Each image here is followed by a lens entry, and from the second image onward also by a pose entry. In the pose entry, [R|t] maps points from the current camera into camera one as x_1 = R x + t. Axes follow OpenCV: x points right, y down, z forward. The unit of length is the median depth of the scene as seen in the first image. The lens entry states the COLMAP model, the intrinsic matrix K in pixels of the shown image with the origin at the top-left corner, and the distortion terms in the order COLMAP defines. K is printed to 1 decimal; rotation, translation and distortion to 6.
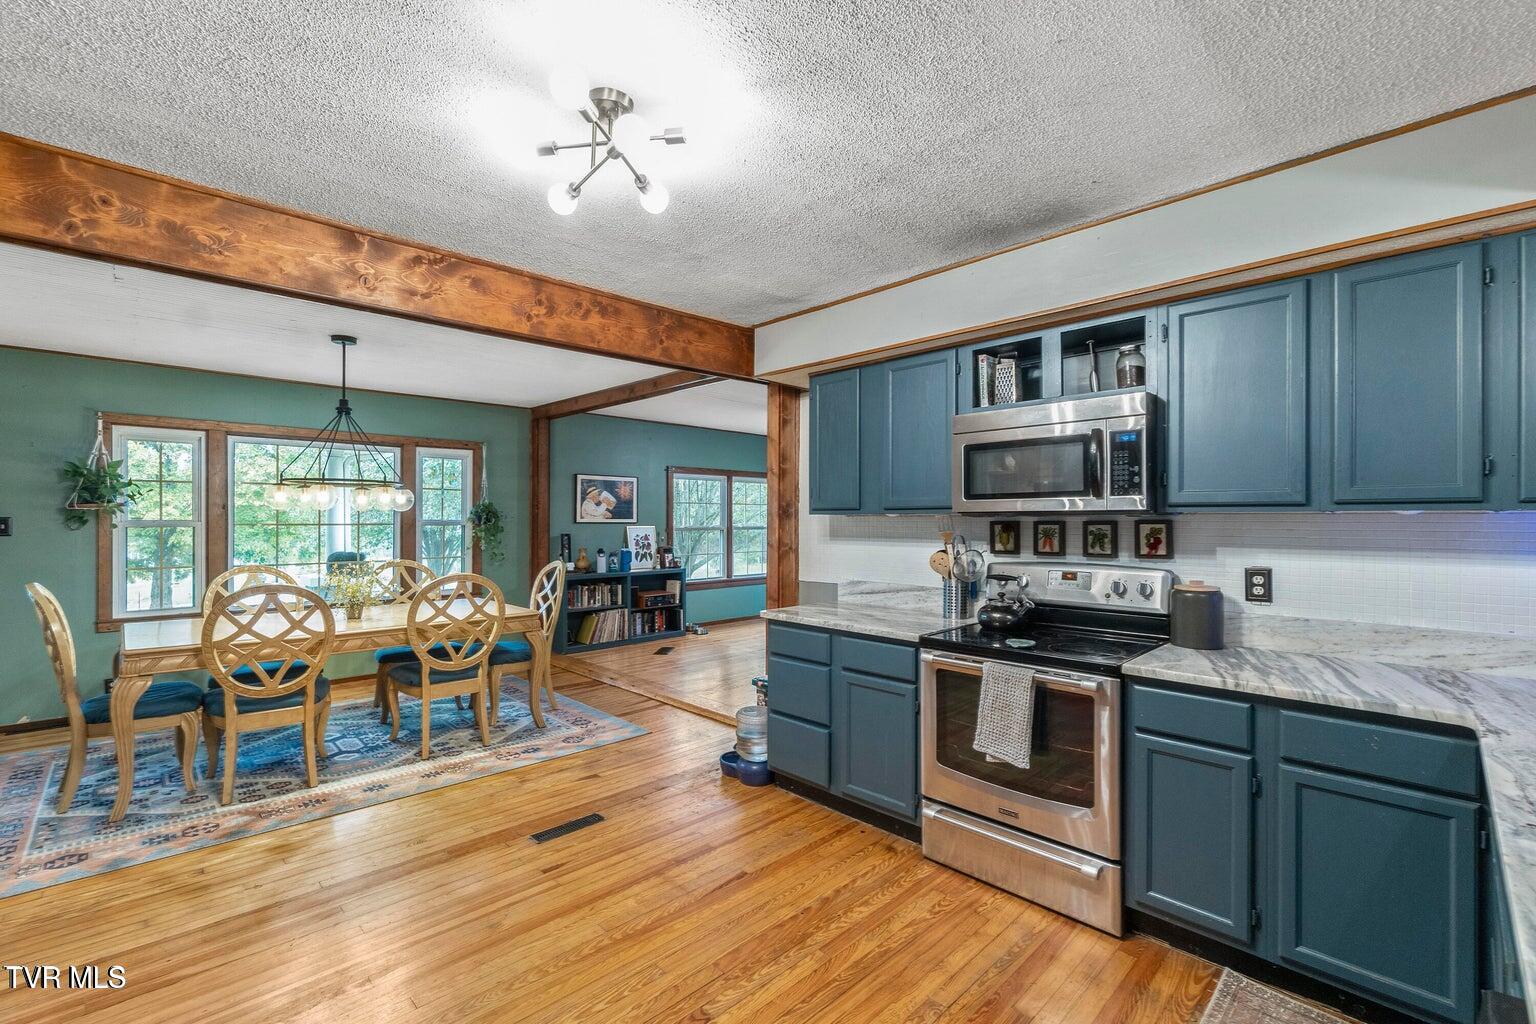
lens RADIAL K [[667.1, 0, 762.7], [0, 667.1, 518.2], [0, 0, 1]] dist [-0.002169, 0.000672]
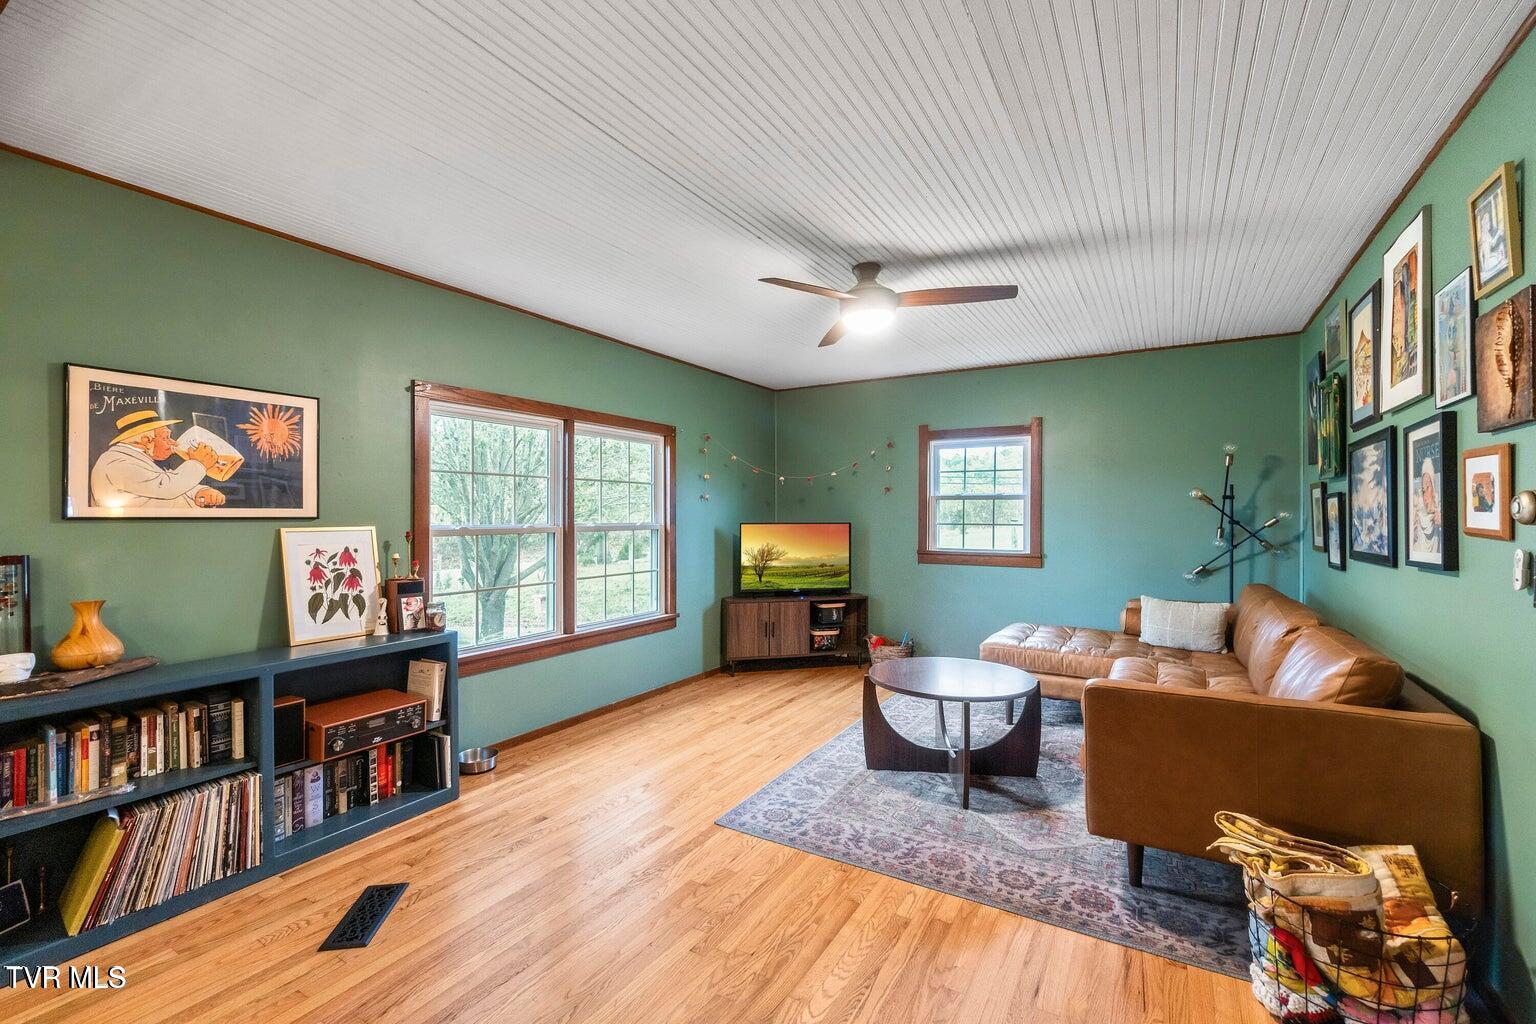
lens RADIAL K [[667.1, 0, 768.7], [0, 667.1, 518.5], [0, 0, 1]] dist [-0.002169, 0.000672]
pose [[0.967687, -0.002677, 0.252140, -0.036065], [0.001038, 0.999977, 0.006630, 0.004412], [-0.252152, -0.006154, 0.967668, 0.574692]]
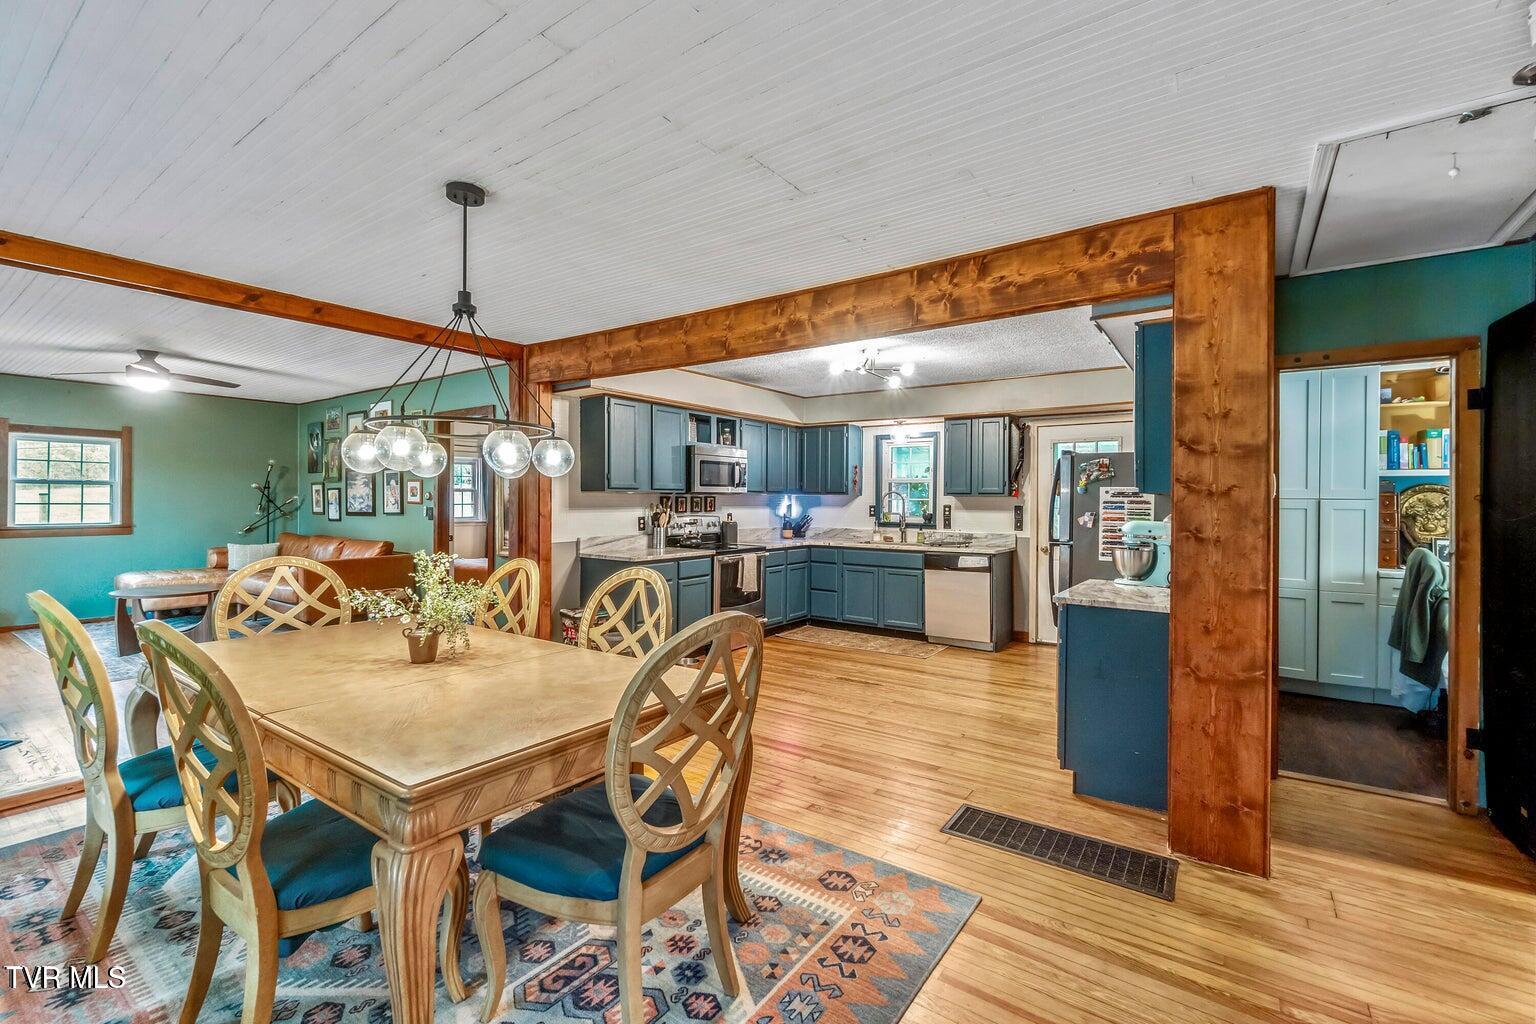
lens RADIAL K [[667.1, 0, 760.5], [0, 667.1, 504.8], [0, 0, 1]] dist [-0.002169, 0.000672]
pose [[-0.170857, -0.010362, 0.985241, -0.666813], [-0.004714, 0.999942, 0.009699, 0.003862], [-0.985285, -0.002987, -0.170896, 0.441565]]
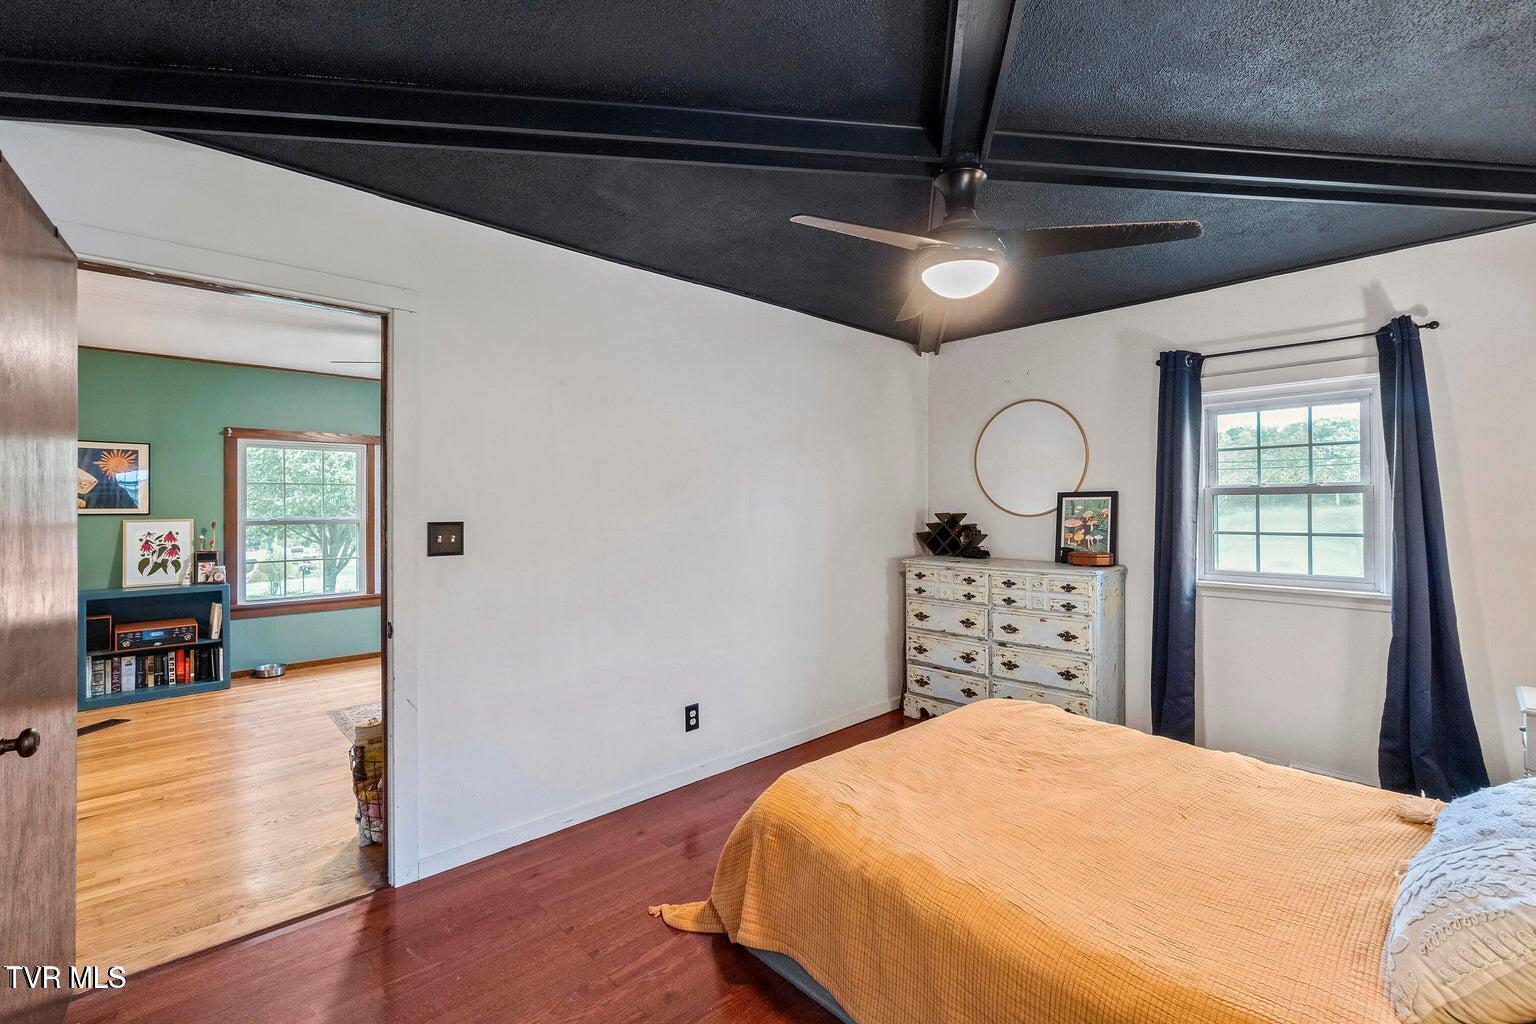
lens RADIAL K [[667.1, 0, 771.2], [0, 667.1, 507.7], [0, 0, 1]] dist [-0.002169, 0.000672]
pose [[0.998969, -0.009938, -0.044292, 0.446627], [0.009939, 0.999951, -0.000187, 0.006312], [0.044292, -0.000254, 0.999019, 0.386353]]
